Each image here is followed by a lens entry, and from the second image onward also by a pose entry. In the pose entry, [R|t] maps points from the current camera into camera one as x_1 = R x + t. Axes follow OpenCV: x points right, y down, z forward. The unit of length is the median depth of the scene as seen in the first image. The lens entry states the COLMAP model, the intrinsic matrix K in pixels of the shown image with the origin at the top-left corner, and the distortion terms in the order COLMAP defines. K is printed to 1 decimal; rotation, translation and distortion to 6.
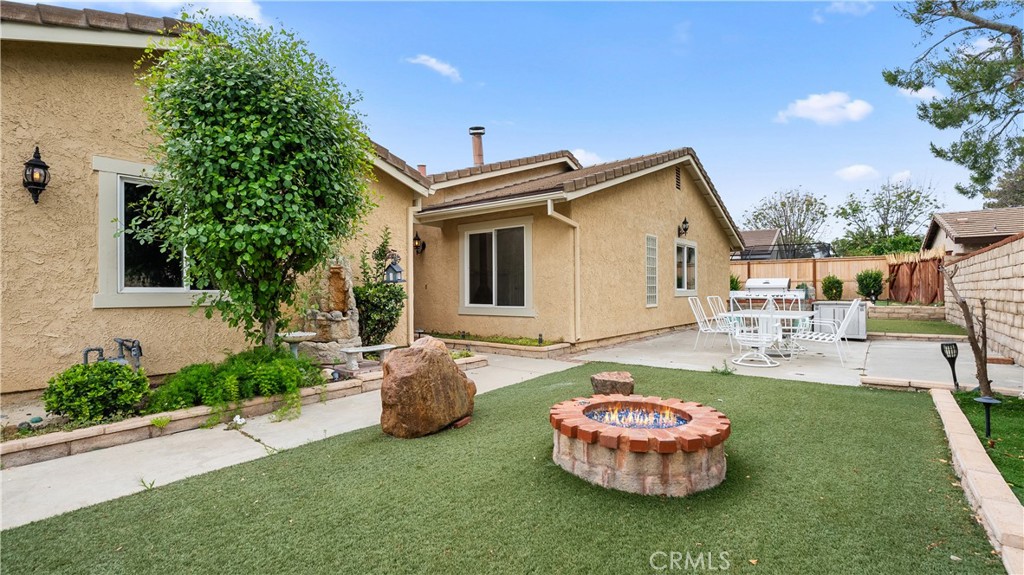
lens RADIAL K [[485.8, 0, 511.6], [0, 485.8, 288.8], [0, 0, 1]] dist [-0.023753, 0.000483]
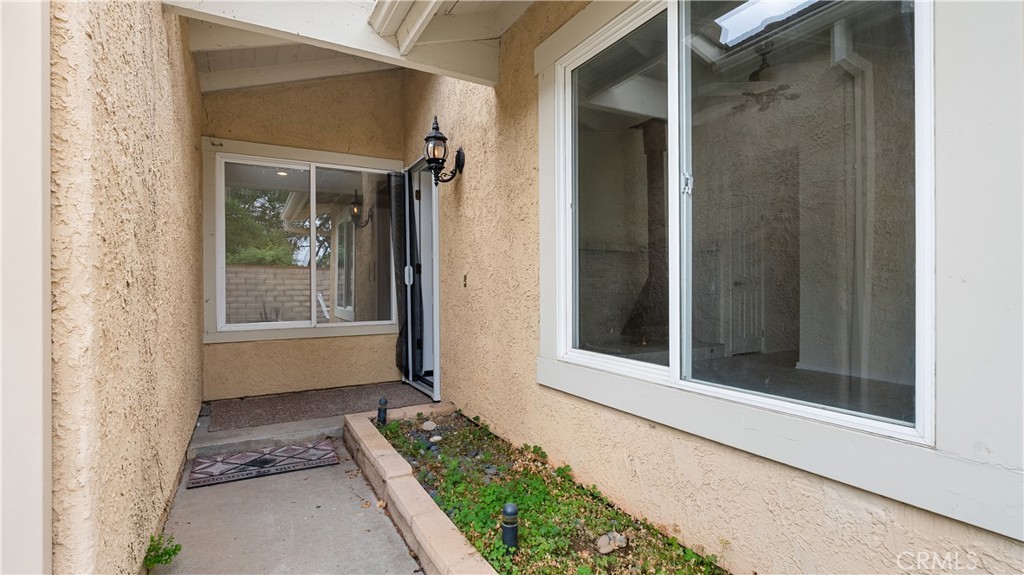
lens RADIAL K [[485.8, 0, 511.6], [0, 485.8, 289.8], [0, 0, 1]] dist [-0.023753, 0.000483]
pose [[0.927779, -0.001026, -0.373128, -0.023632], [0.002437, 0.999992, 0.003310, 0.000198], [0.373122, -0.003980, 0.927774, 0.758482]]
